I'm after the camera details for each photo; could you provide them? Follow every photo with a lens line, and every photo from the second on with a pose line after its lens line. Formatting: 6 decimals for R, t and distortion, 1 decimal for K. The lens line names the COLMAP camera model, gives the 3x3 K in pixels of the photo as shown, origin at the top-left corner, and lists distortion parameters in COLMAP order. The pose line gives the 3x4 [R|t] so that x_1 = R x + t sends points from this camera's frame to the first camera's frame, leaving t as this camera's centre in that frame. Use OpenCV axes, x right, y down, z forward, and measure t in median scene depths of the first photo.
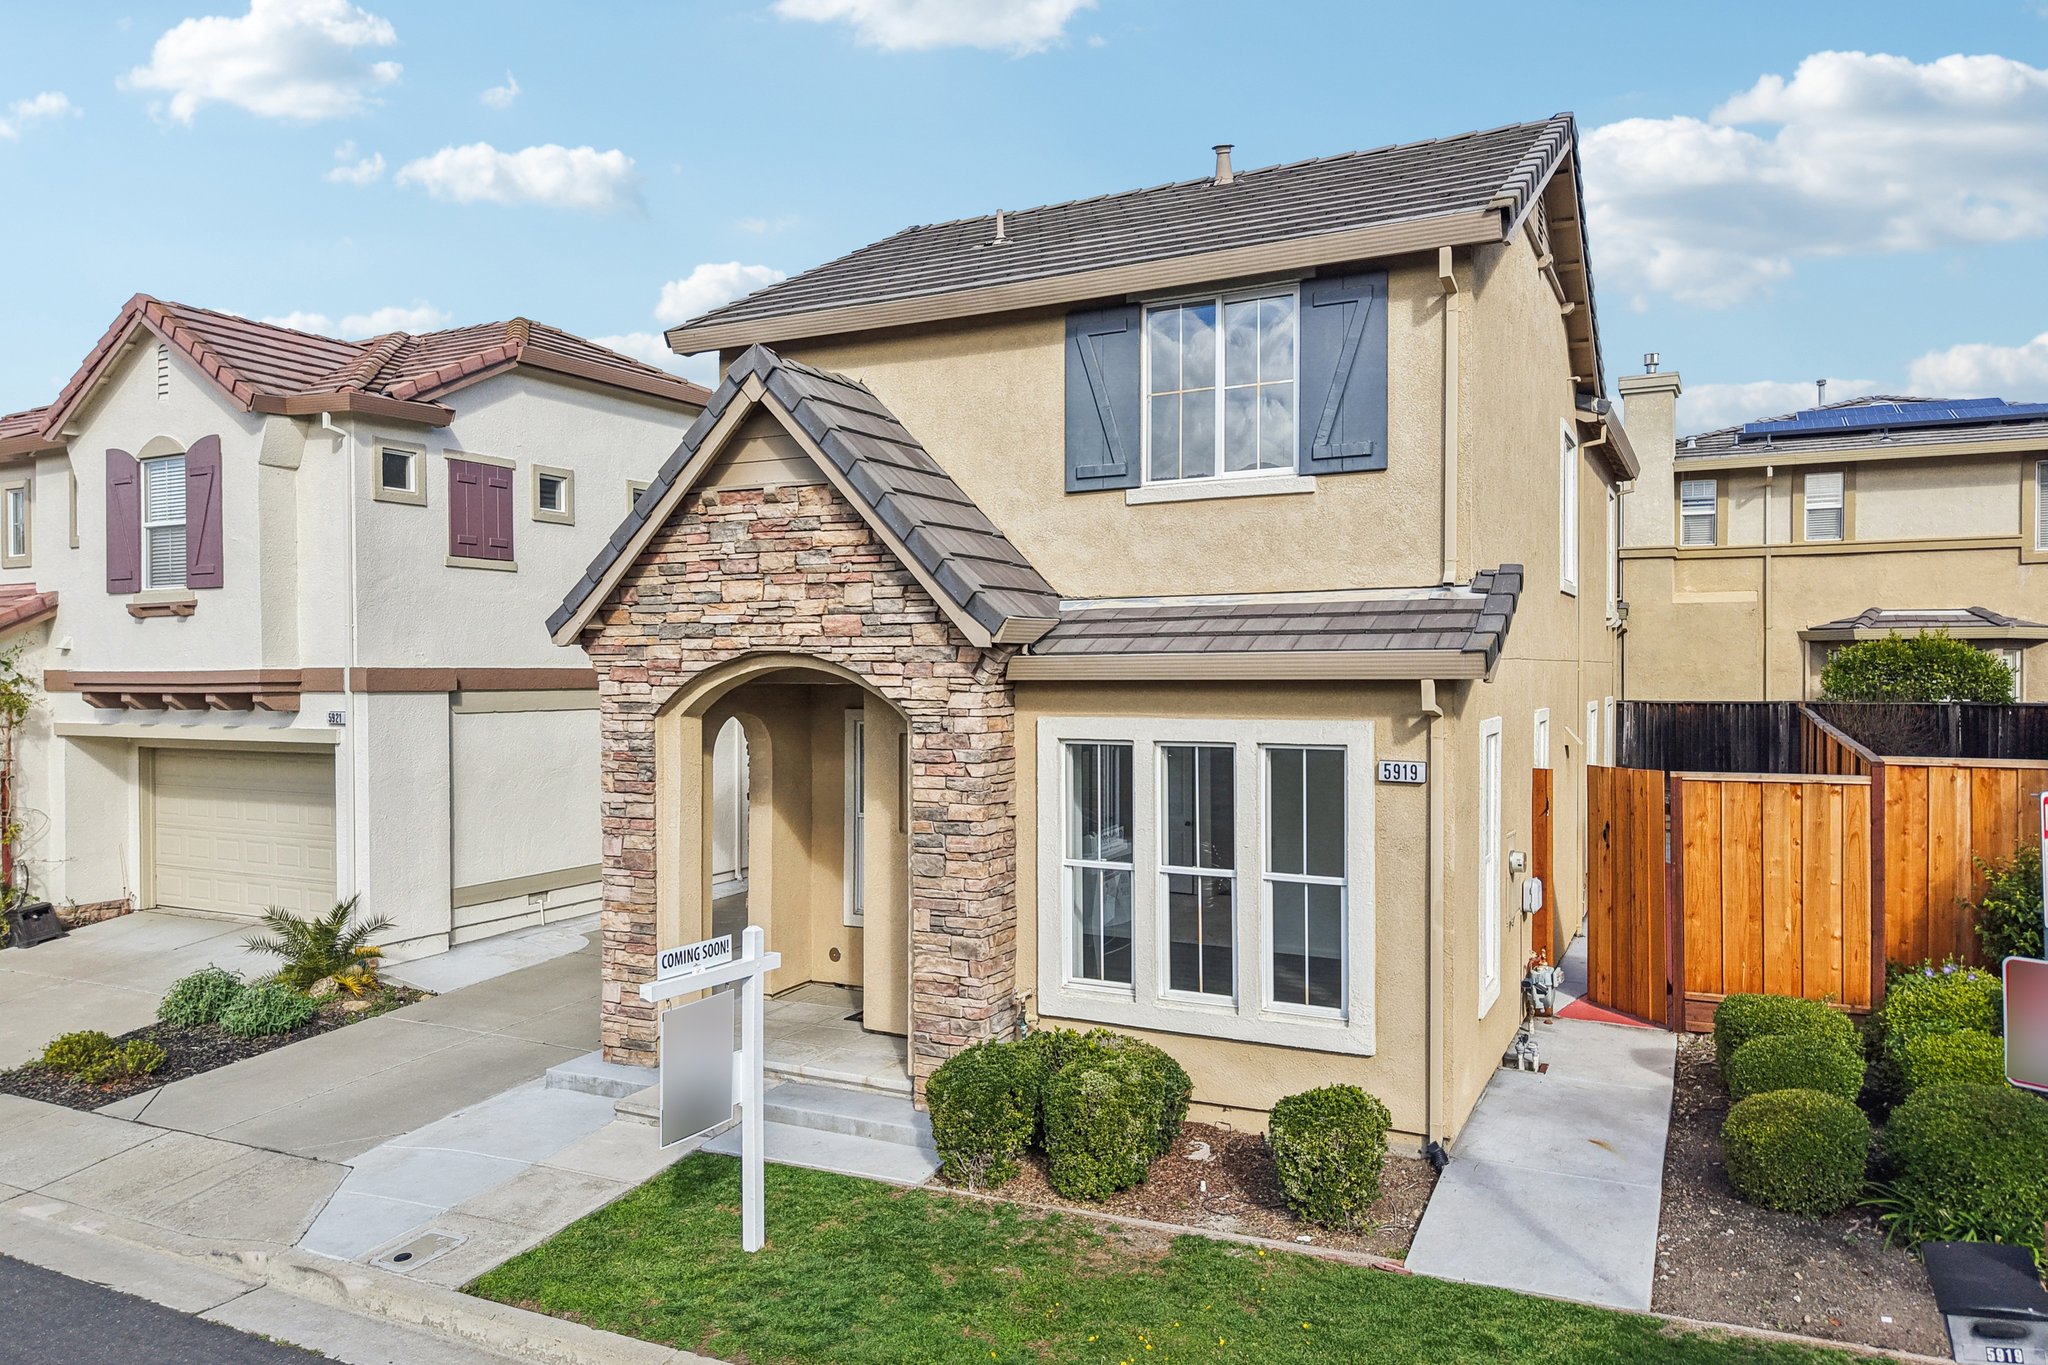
lens RADIAL K [[1383.2, 0, 1024.0], [0, 1383.2, 682.5], [0, 0, 1]] dist [0.001920, 0.004454]
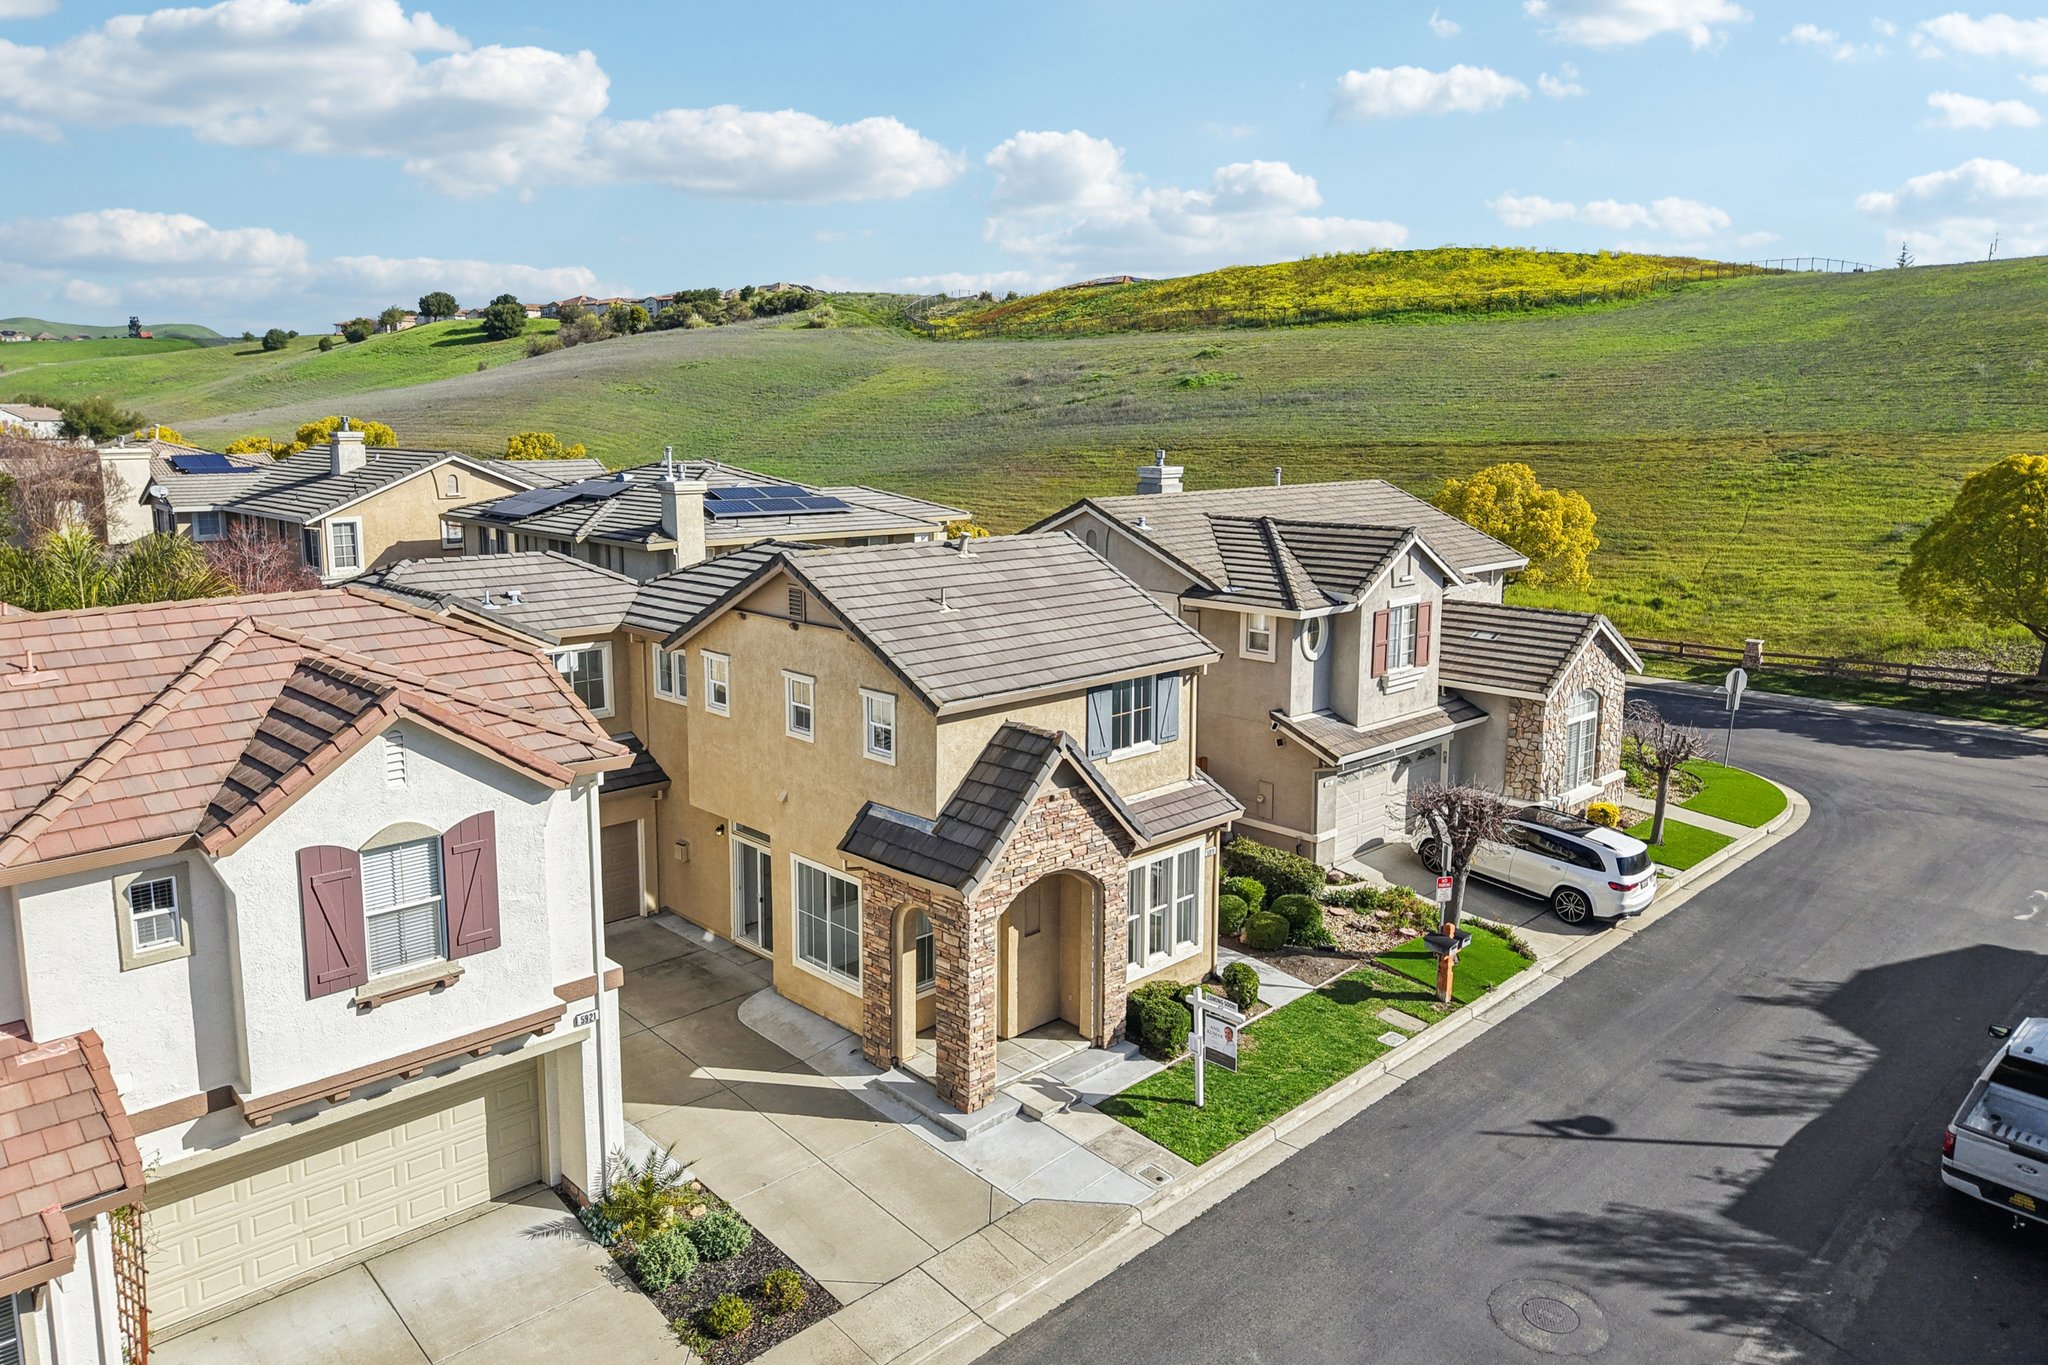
lens RADIAL K [[1412.2, 0, 1020.8], [0, 1412.2, 610.9], [0, 0, 1]] dist [0.059207, -0.079178]
pose [[0.320601, -0.128715, 0.938428, -2.186263], [0.009519, 0.991112, 0.132689, -0.707959], [-0.947166, -0.033607, 0.318977, 0.398879]]
